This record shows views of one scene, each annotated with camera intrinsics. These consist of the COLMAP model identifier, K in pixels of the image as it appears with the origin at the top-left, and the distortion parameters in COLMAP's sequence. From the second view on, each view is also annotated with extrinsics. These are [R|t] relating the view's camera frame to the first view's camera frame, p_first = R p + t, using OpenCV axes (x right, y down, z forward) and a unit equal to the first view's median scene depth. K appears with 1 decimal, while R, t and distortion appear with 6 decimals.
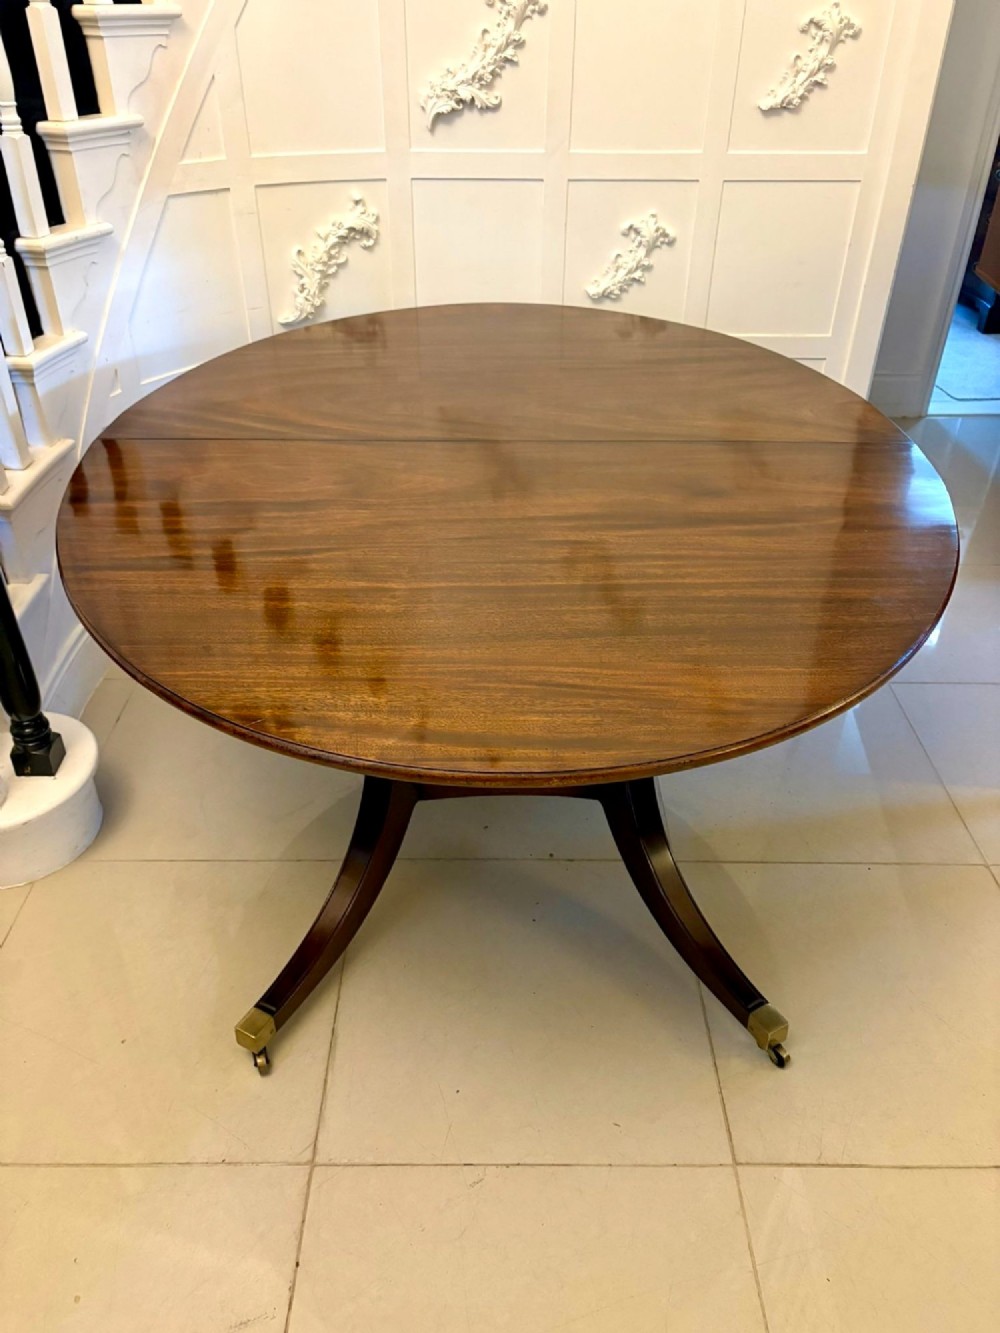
lens RADIAL K [[1002.9, 0, 496.2], [0, 1002.9, 662.5], [0, 0, 1]] dist [0.034919, -0.040448]
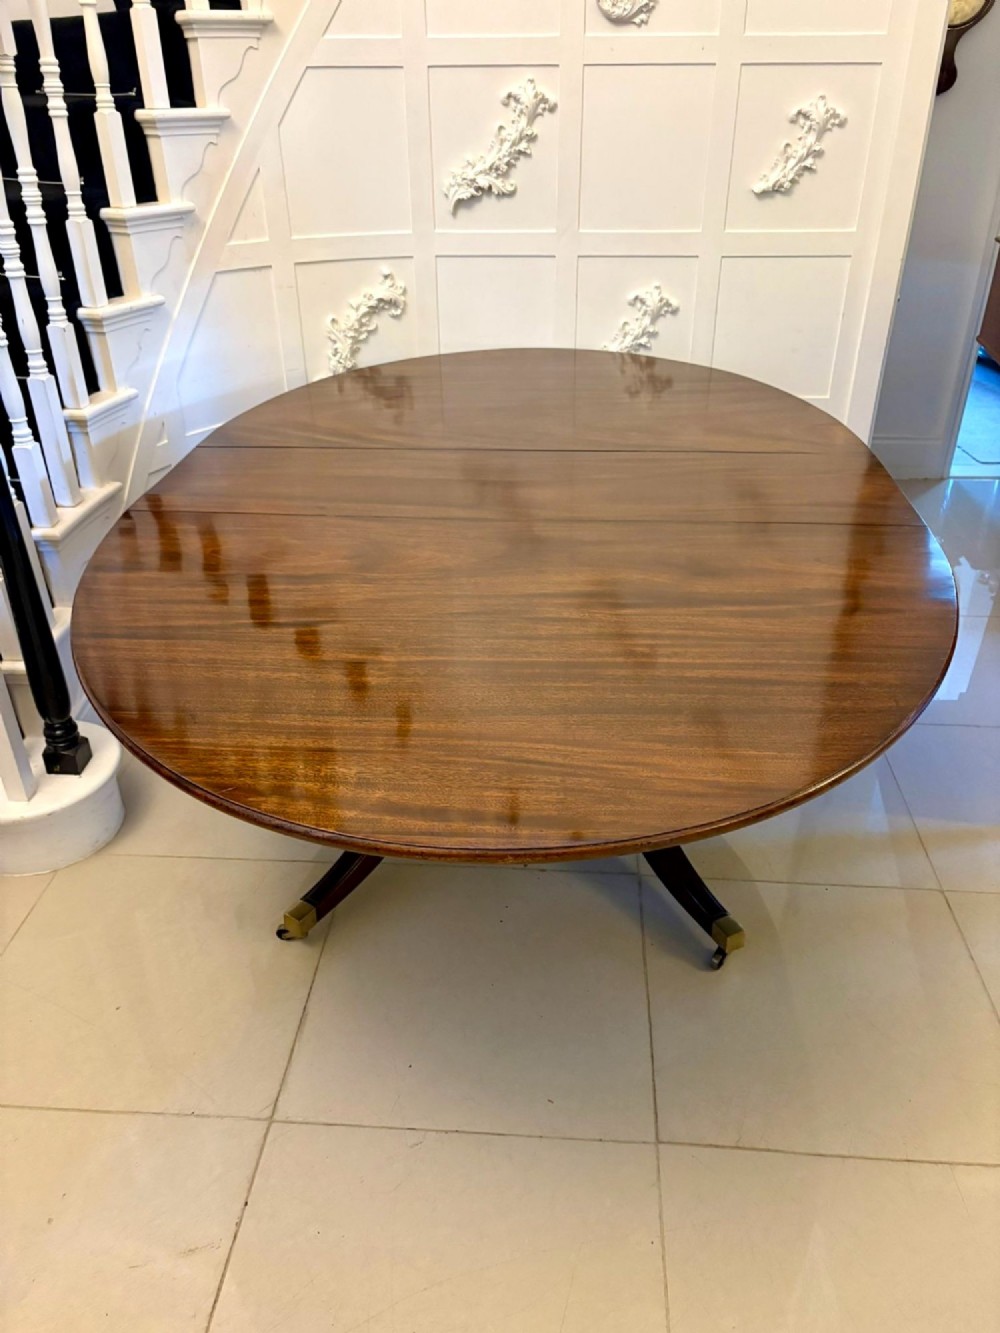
lens RADIAL K [[1002.9, 0, 502.3], [0, 1002.9, 658.3], [0, 0, 1]] dist [0.034919, -0.040448]
pose [[0.997270, 0.022611, -0.070295, 0.086726], [-0.027410, 0.997304, -0.068076, 0.038837], [0.068567, 0.069817, 0.995201, -0.073825]]
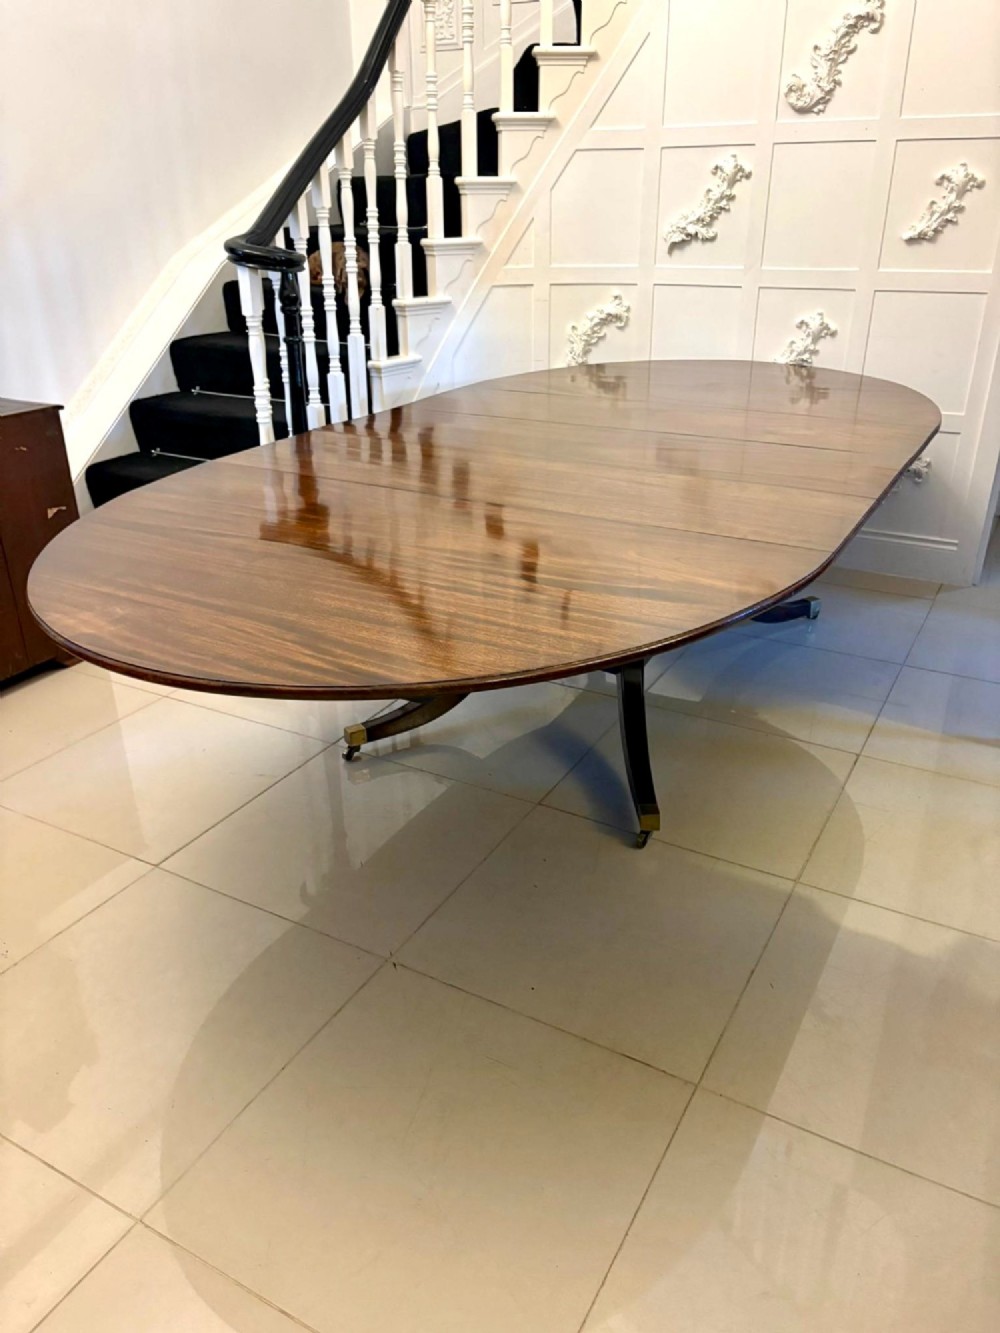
lens RADIAL K [[1002.9, 0, 498.0], [0, 1002.9, 670.6], [0, 0, 1]] dist [0.034919, -0.040448]
pose [[0.869180, 0.193833, -0.454923, 0.569767], [-0.264777, 0.959409, -0.097100, 0.310001], [0.417636, 0.204851, 0.885221, -0.337357]]
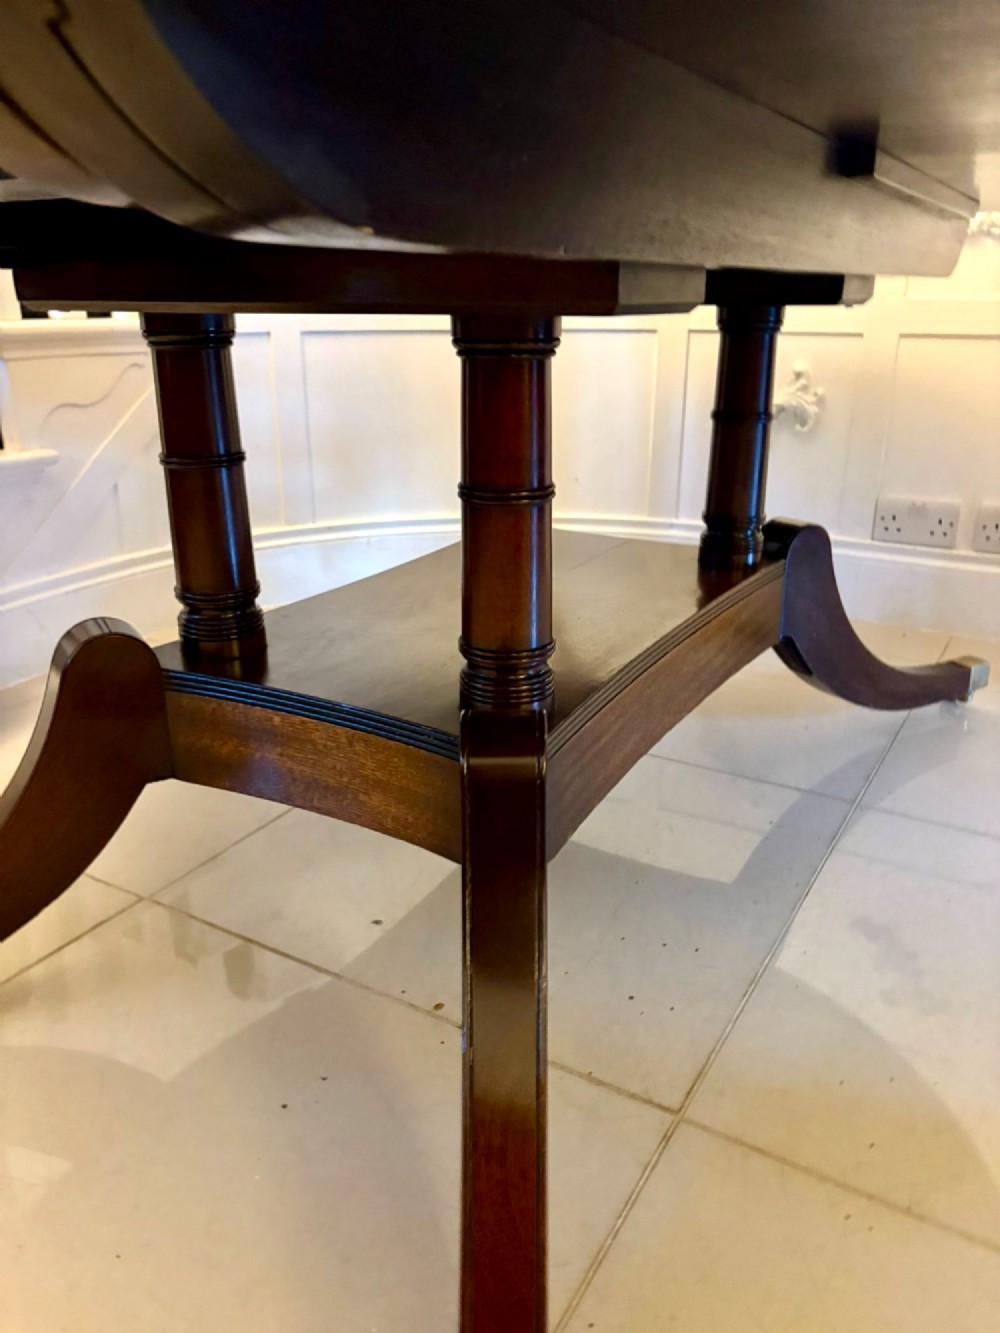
lens RADIAL K [[1002.9, 0, 494.2], [0, 1002.9, 671.4], [0, 0, 1]] dist [0.034919, -0.040448]
pose [[0.865403, 0.173247, -0.470173, 0.236551], [-0.280159, 0.945252, -0.167361, 0.100023], [0.415438, 0.276558, 0.866561, 0.486873]]
